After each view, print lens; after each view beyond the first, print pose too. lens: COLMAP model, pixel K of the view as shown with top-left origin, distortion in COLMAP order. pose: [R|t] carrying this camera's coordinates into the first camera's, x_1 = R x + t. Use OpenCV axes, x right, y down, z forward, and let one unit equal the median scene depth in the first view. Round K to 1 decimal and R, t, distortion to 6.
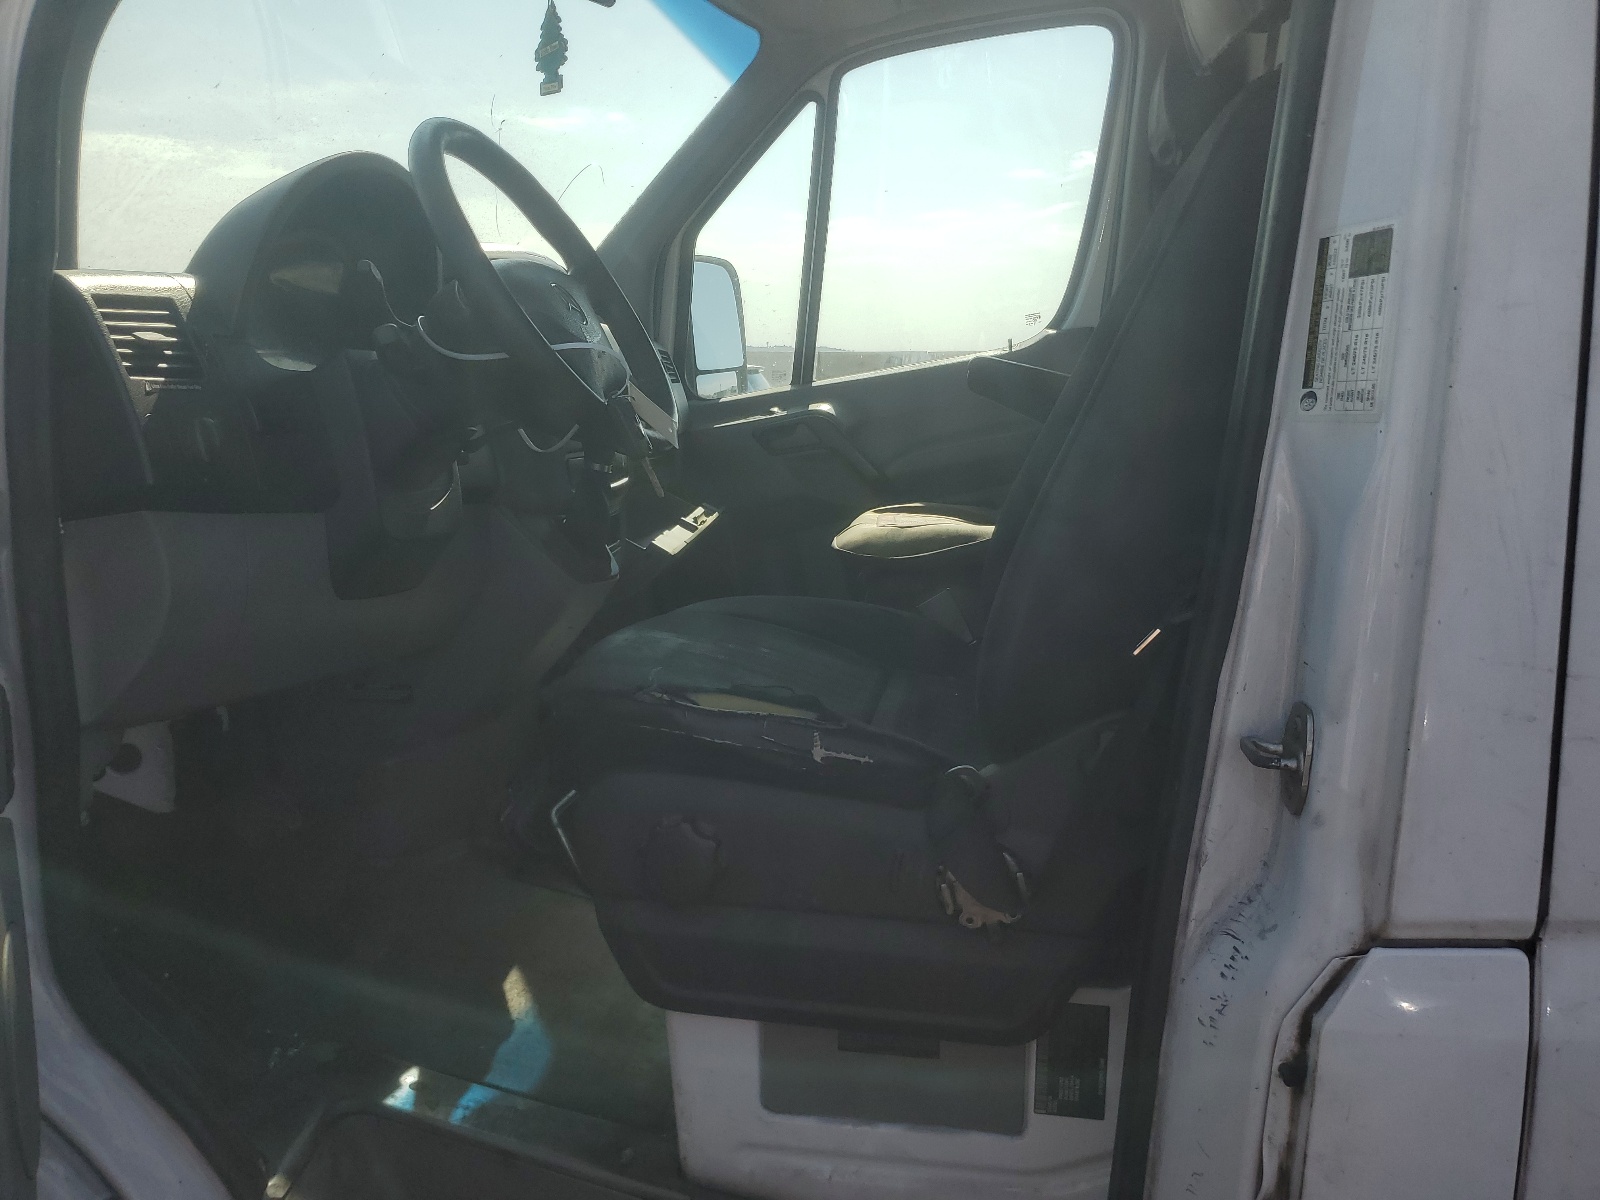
lens RADIAL K [[1298.1, 0, 800.0], [0, 1298.1, 600.0], [0, 0, 1]] dist [0.028209, 0.000108]
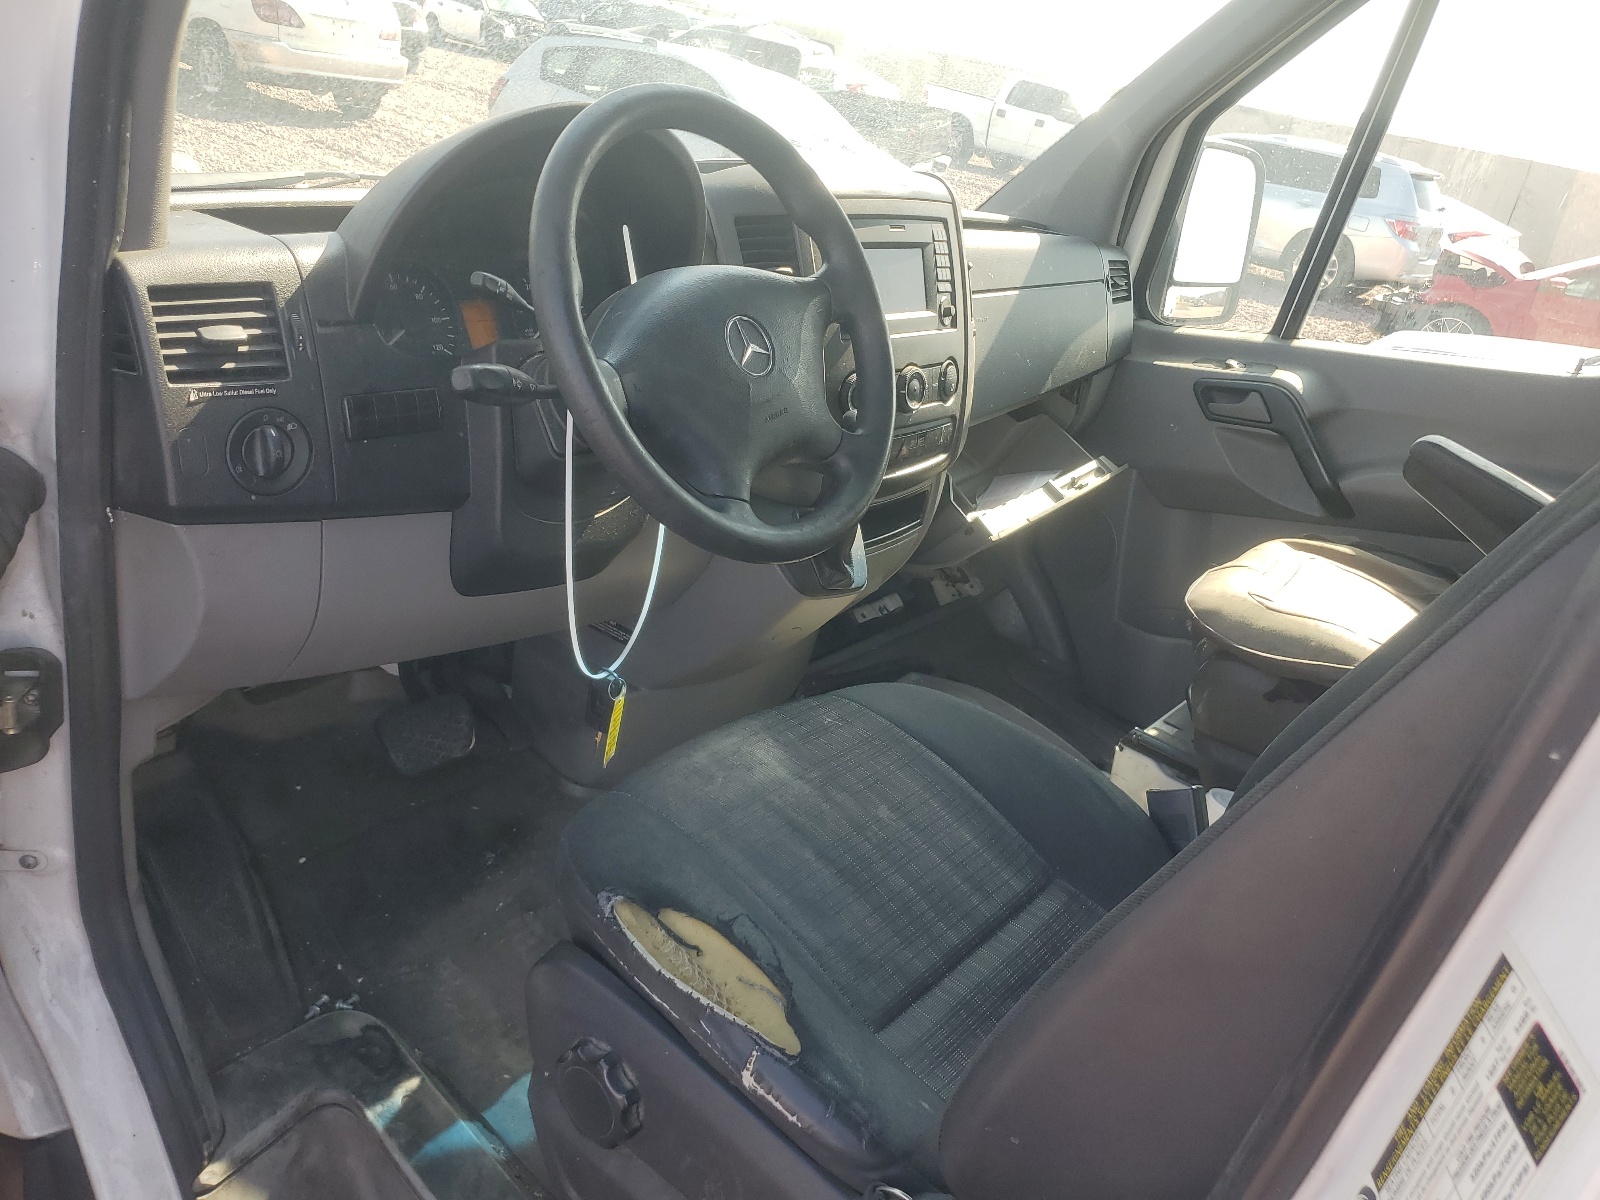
lens RADIAL K [[1298.1, 0, 800.0], [0, 1298.1, 600.0], [0, 0, 1]] dist [0.028209, 0.000108]
pose [[0.867117, 0.331999, -0.371328, 0.228740], [-0.251062, 0.935170, 0.249849, -0.341088], [0.430205, -0.123423, 0.894254, 0.340620]]
